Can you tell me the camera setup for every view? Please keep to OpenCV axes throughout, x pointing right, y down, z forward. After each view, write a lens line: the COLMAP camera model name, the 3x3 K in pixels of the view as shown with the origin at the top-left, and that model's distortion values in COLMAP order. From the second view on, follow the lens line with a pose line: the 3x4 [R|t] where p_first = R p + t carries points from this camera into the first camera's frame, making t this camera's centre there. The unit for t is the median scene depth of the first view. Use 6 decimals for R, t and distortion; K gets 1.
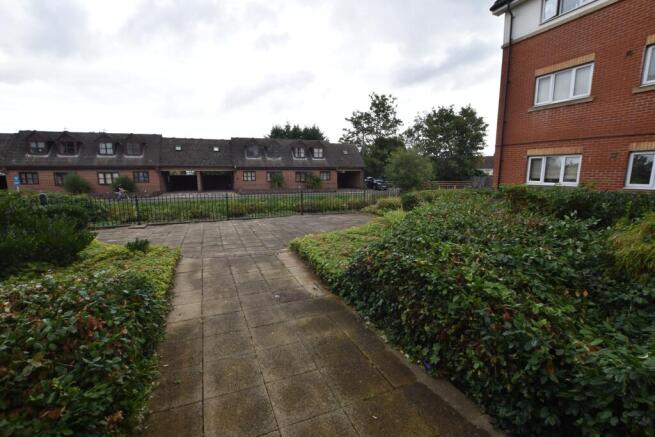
lens RADIAL K [[288.2, 0, 328.2], [0, 288.2, 220.9], [0, 0, 1]] dist [-0.027898, 0.002780]
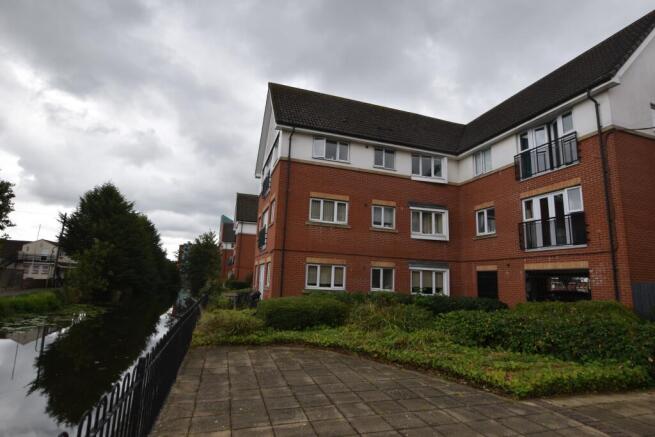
lens RADIAL K [[337.0, 0, 328.4], [0, 337.0, 221.4], [0, 0, 1]] dist [-0.024929, 0.001136]
pose [[0.091436, 0.176617, 0.980023, -0.645175], [0.125590, 0.974242, -0.187293, -0.139998], [-0.987860, 0.140207, 0.066900, 0.869393]]
